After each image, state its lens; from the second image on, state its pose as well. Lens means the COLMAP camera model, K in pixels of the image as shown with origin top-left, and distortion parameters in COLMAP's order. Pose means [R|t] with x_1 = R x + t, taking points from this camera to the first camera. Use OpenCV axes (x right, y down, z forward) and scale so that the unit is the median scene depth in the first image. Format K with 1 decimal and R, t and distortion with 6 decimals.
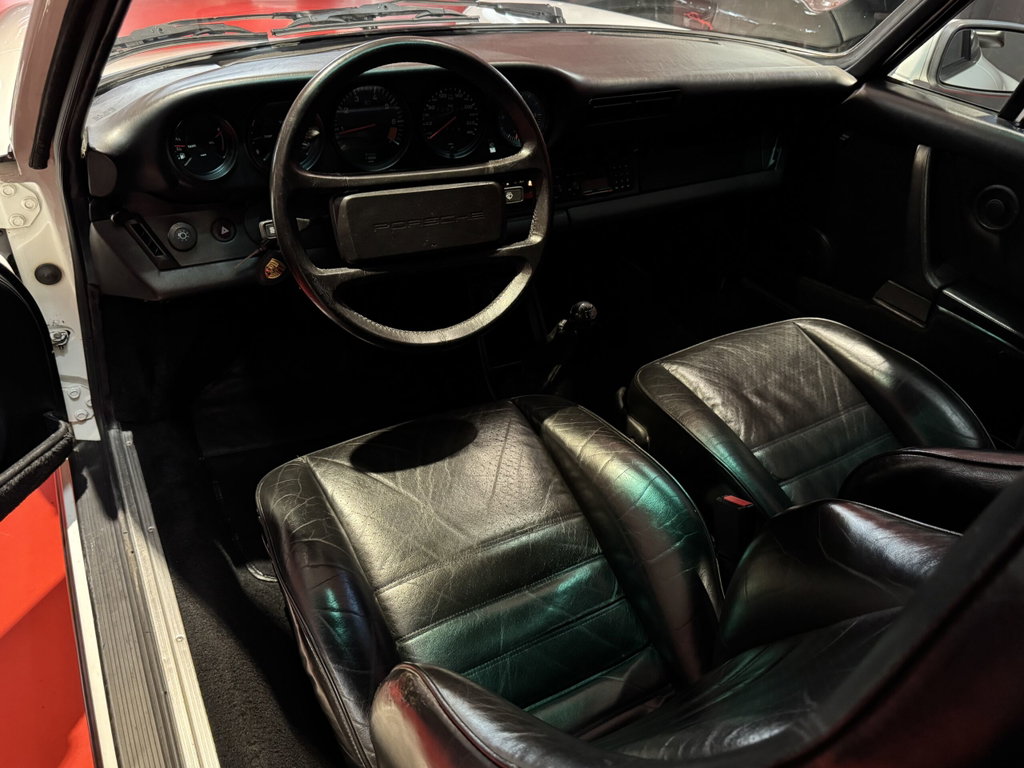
lens RADIAL K [[770.5, 0, 512.0], [0, 770.5, 384.0], [0, 0, 1]] dist [0.005305, -0.066636]
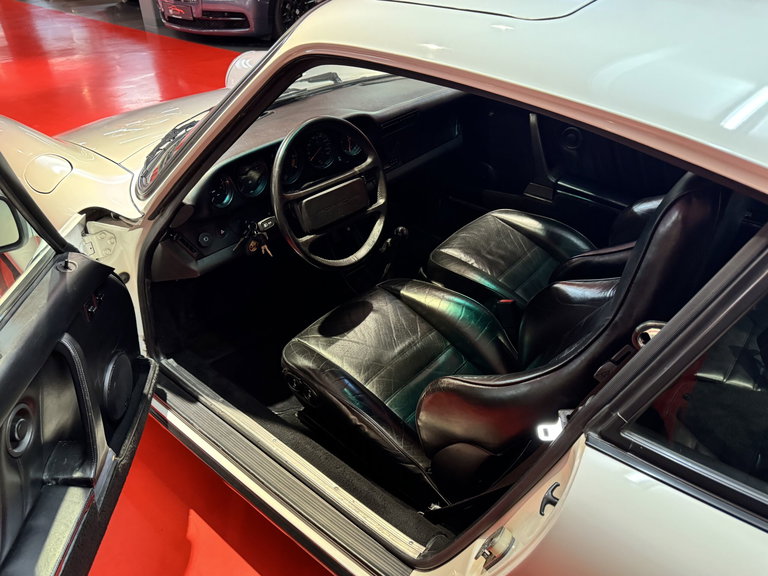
lens RADIAL K [[577.8, 0, 384.0], [0, 577.8, 288.0], [0, 0, 1]] dist [0.005305, -0.066636]
pose [[0.936218, -0.247342, 0.249634, -0.332169], [0.248304, 0.968273, 0.028154, -0.009700], [-0.248677, 0.035627, 0.967931, -0.369703]]
